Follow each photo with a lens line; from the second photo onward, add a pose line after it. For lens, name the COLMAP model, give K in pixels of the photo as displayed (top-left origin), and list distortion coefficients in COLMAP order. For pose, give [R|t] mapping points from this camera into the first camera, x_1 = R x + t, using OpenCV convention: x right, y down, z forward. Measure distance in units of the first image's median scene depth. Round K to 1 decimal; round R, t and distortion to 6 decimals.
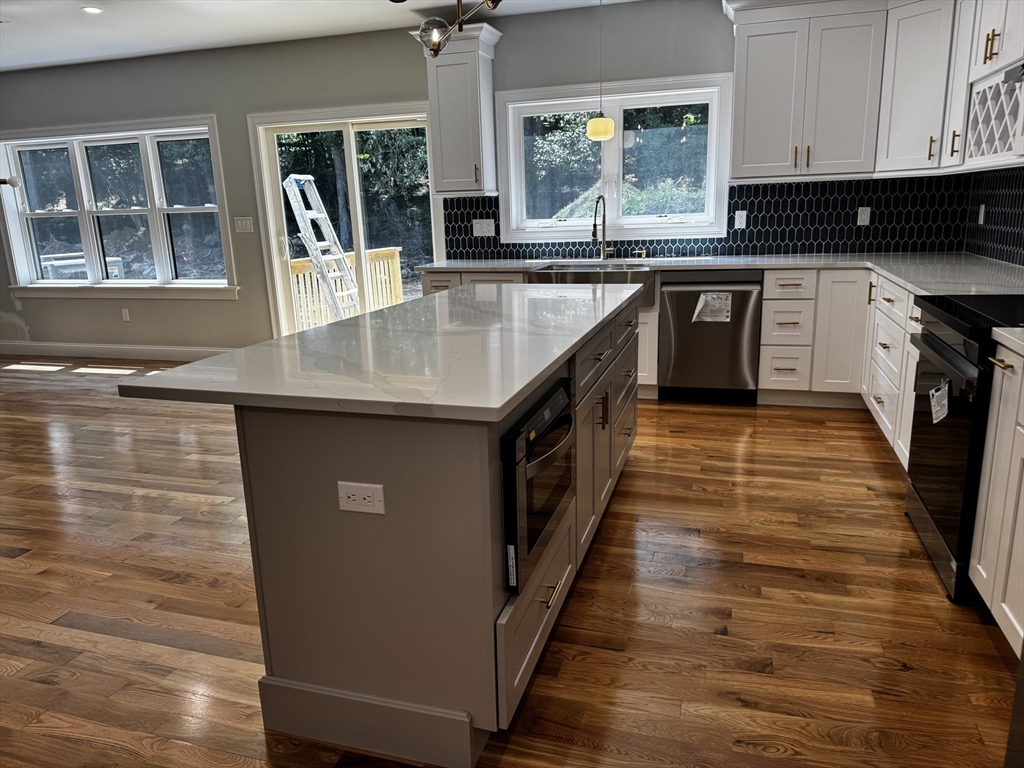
lens RADIAL K [[718.5, 0, 512.0], [0, 718.5, 384.0], [0, 0, 1]] dist [0.161547, -0.192827]
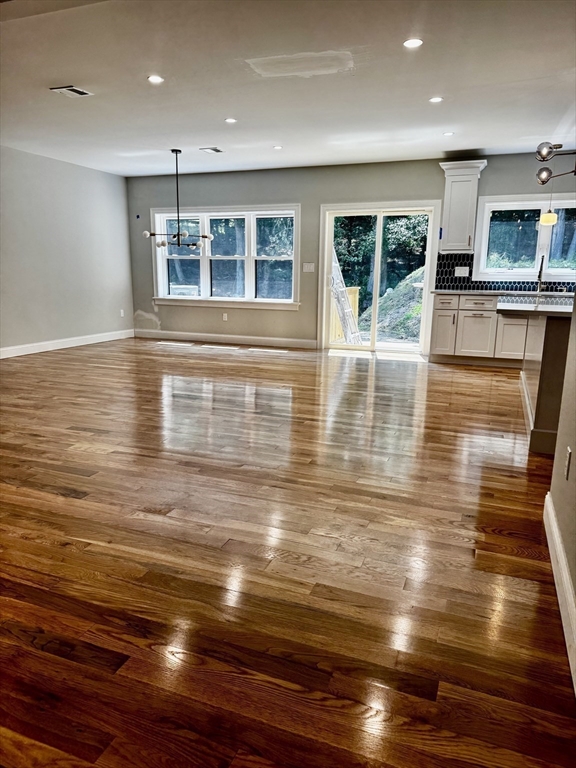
lens RADIAL K [[538.9, 0, 288.0], [0, 538.9, 384.0], [0, 0, 1]] dist [0.161547, -0.192827]
pose [[0.996710, 0.059350, -0.055206, -0.338185], [-0.061258, 0.997559, -0.033527, 0.111339], [0.053082, 0.036798, 0.997912, -0.292418]]
